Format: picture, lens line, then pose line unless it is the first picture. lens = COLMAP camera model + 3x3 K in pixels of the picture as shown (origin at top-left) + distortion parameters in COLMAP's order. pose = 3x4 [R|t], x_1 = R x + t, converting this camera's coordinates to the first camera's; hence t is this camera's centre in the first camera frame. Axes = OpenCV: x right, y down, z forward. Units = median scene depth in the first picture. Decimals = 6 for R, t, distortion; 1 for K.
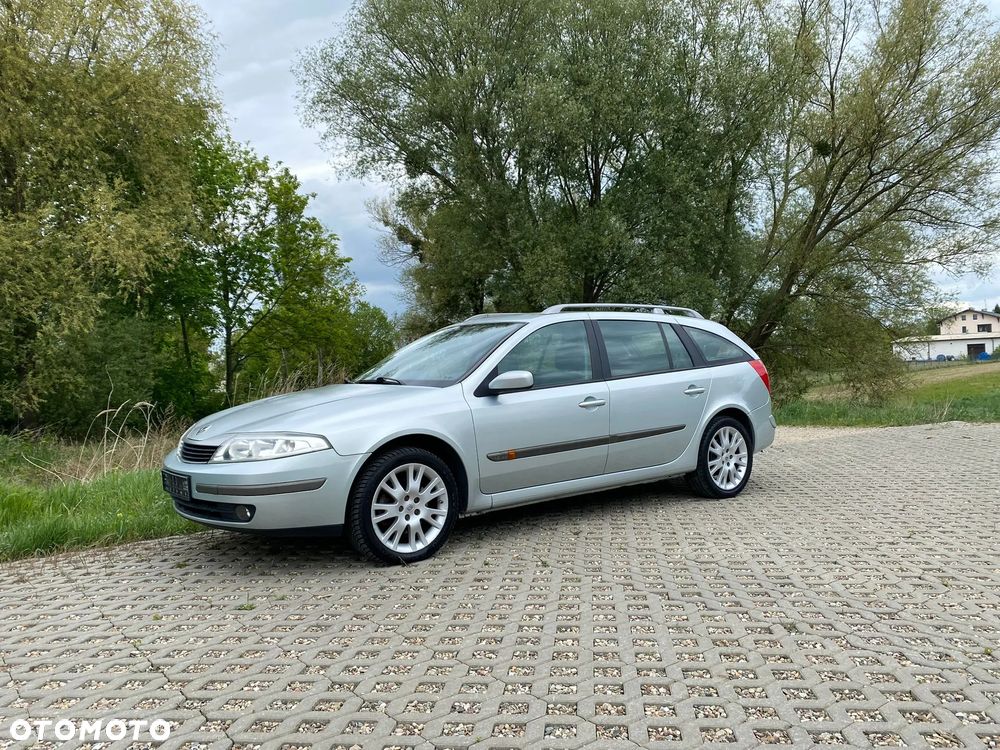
lens RADIAL K [[776.1, 0, 502.1], [0, 776.1, 375.3], [0, 0, 1]] dist [0.023528, -0.022301]
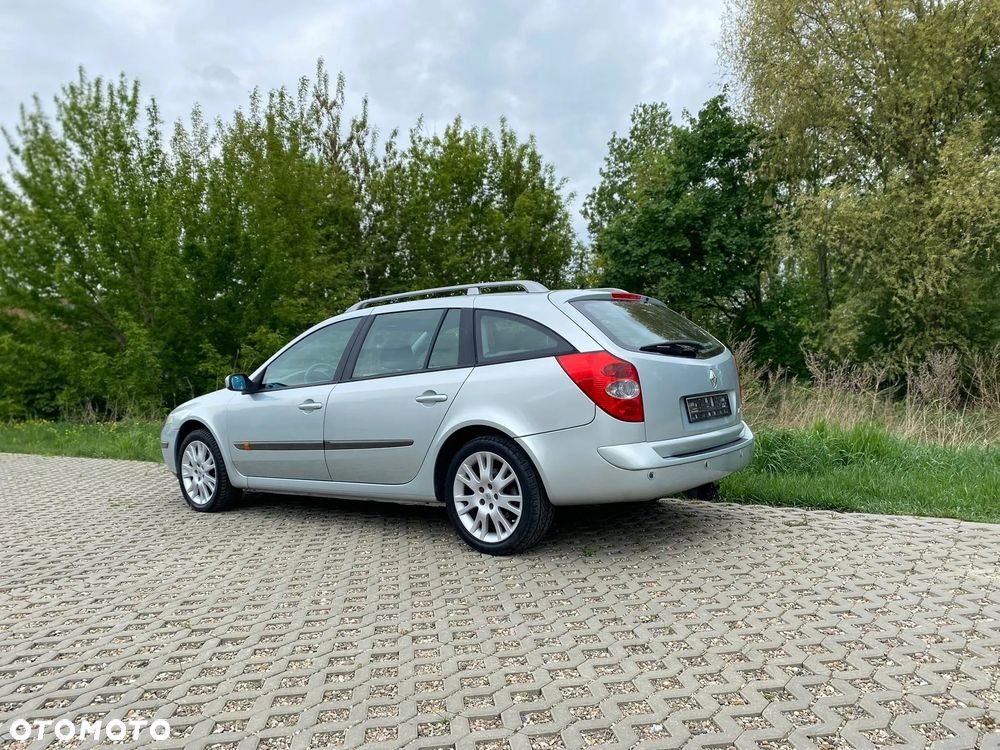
lens RADIAL K [[776.1, 0, 501.5], [0, 776.1, 374.2], [0, 0, 1]] dist [0.023528, -0.022301]
pose [[0.249699, 0.029535, -0.967873, 0.254042], [0.031644, 0.998752, 0.038641, -0.007908], [0.967806, -0.040276, 0.248453, 0.222368]]
